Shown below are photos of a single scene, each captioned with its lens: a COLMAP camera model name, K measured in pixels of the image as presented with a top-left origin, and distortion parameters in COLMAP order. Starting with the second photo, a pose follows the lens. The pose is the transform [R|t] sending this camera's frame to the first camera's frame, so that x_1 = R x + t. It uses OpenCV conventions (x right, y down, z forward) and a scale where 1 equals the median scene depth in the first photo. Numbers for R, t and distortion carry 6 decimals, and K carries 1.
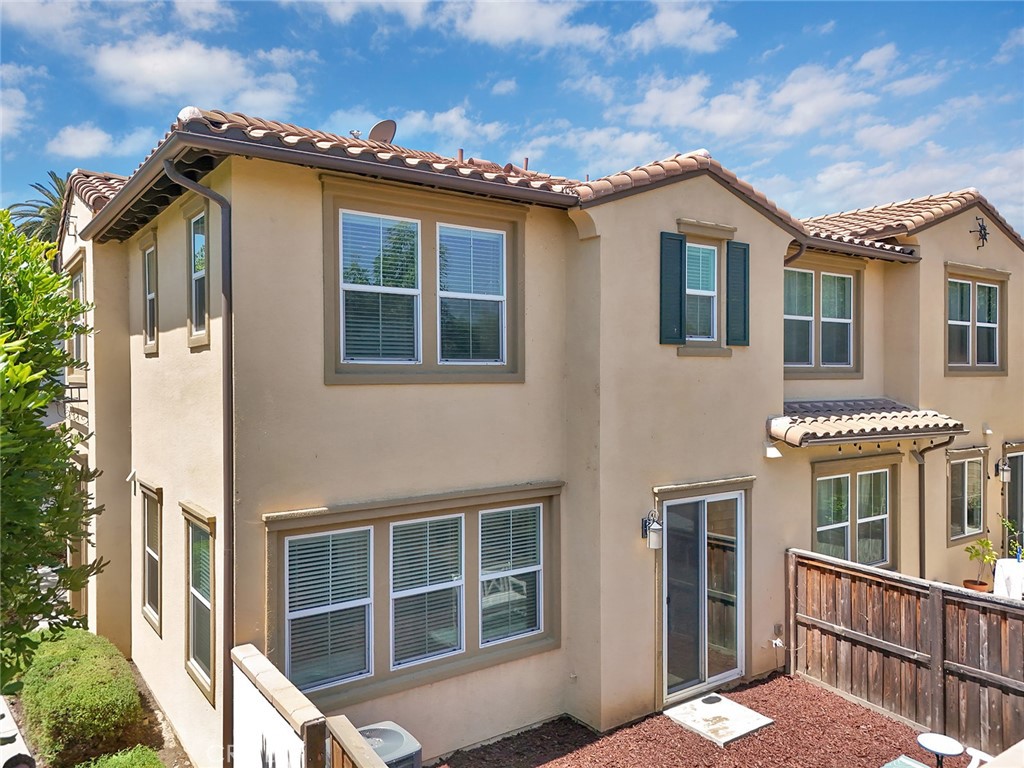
lens RADIAL K [[760.6, 0, 512.0], [0, 760.6, 384.0], [0, 0, 1]] dist [0.027755, -0.007645]
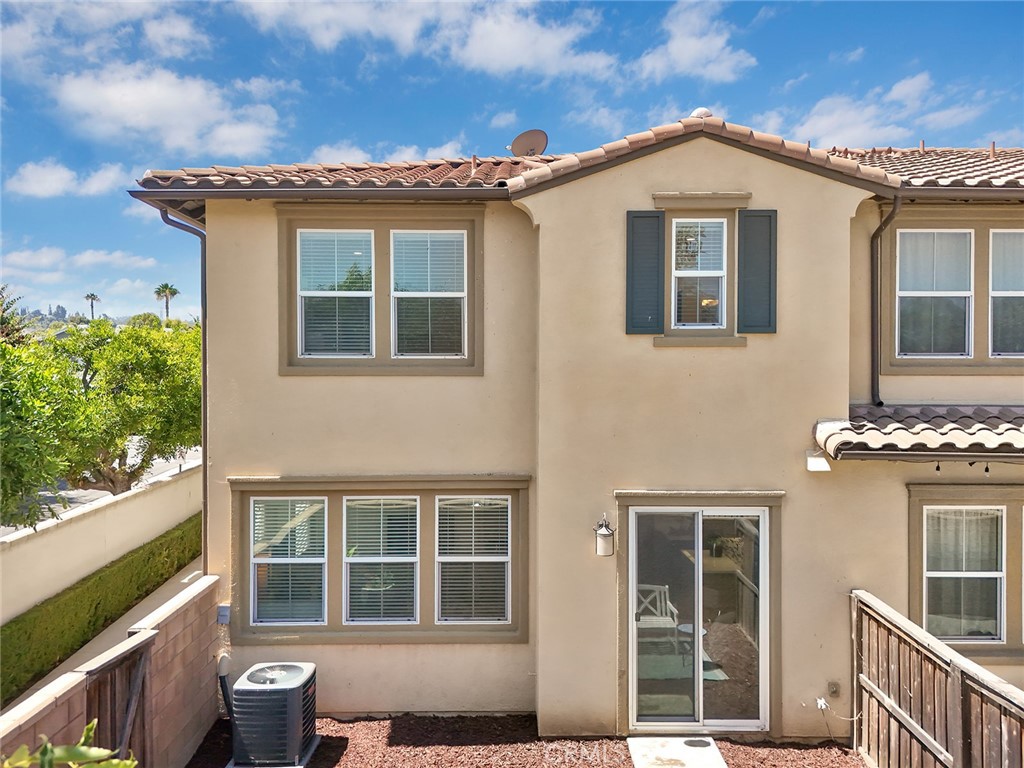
lens RADIAL K [[760.6, 0, 512.0], [0, 760.6, 384.0], [0, 0, 1]] dist [0.027755, -0.007645]
pose [[0.816433, 0.009024, -0.577369, 0.620238], [-0.009993, 0.999949, 0.001499, 0.007410], [0.577353, 0.004546, 0.816482, 0.179028]]
